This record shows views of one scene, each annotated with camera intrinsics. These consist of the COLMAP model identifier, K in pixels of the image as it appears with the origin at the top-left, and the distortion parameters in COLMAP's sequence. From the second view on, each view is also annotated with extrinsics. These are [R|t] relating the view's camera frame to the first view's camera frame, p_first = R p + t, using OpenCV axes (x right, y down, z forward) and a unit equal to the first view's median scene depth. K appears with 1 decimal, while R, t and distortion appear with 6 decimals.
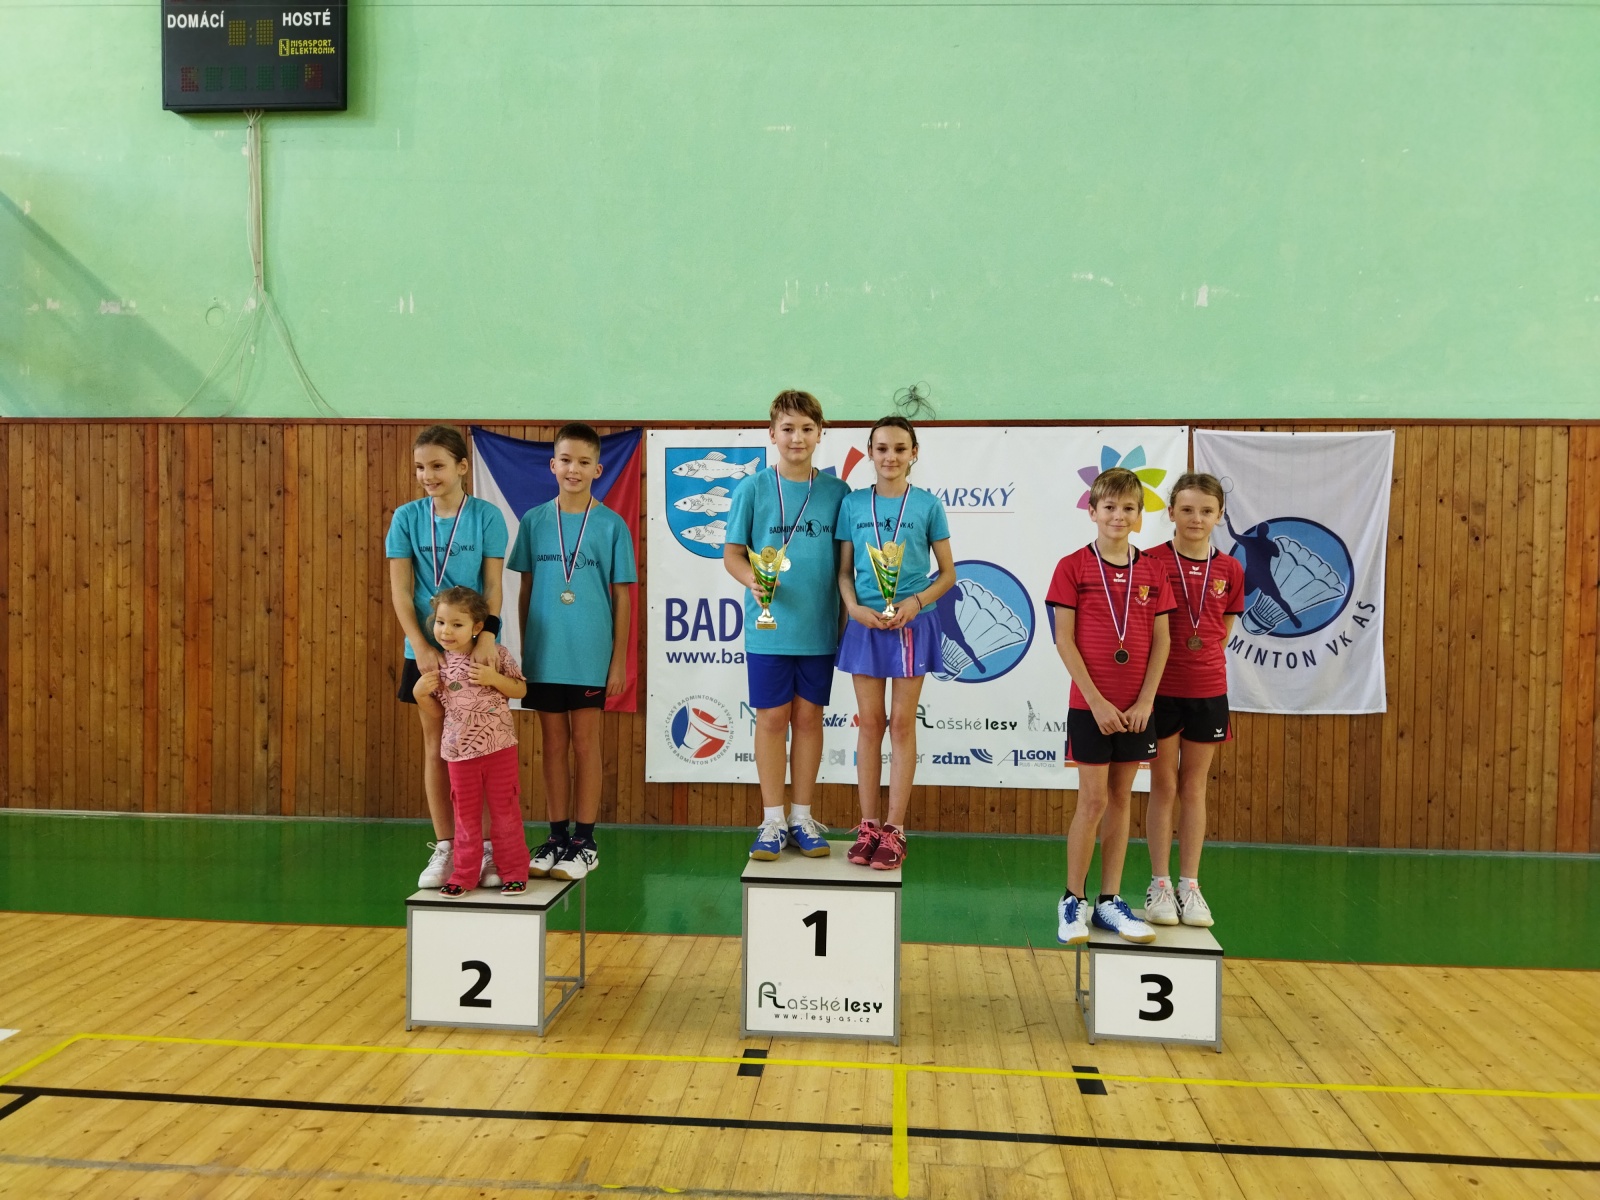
lens RADIAL K [[1236.5, 0, 798.4], [0, 1236.5, 589.3], [0, 0, 1]] dist [0.114359, -0.195323]
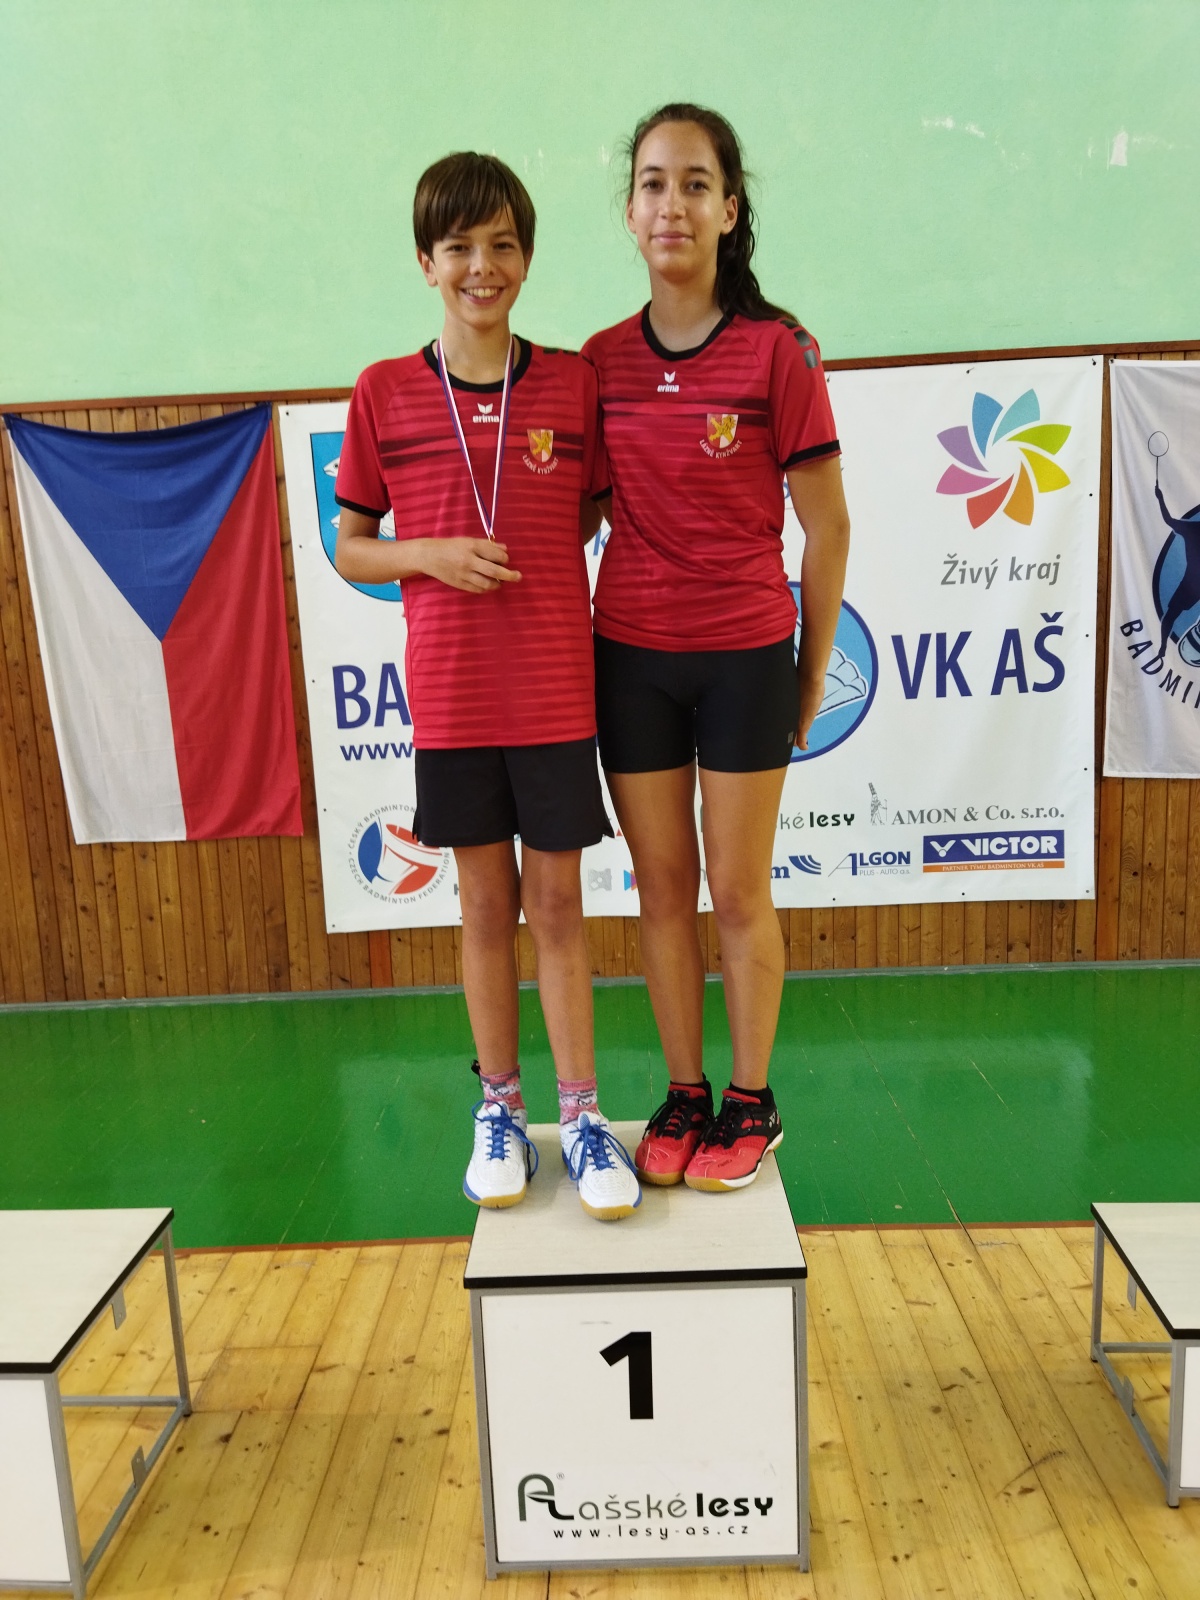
lens RADIAL K [[1245.0, 0, 596.4], [0, 1245.0, 819.9], [0, 0, 1]] dist [0.106372, -0.186146]
pose [[0.996218, -0.068318, 0.053691, -0.006221], [0.059021, 0.985530, 0.158895, -0.009956], [-0.063769, -0.155125, 0.985835, 0.311845]]
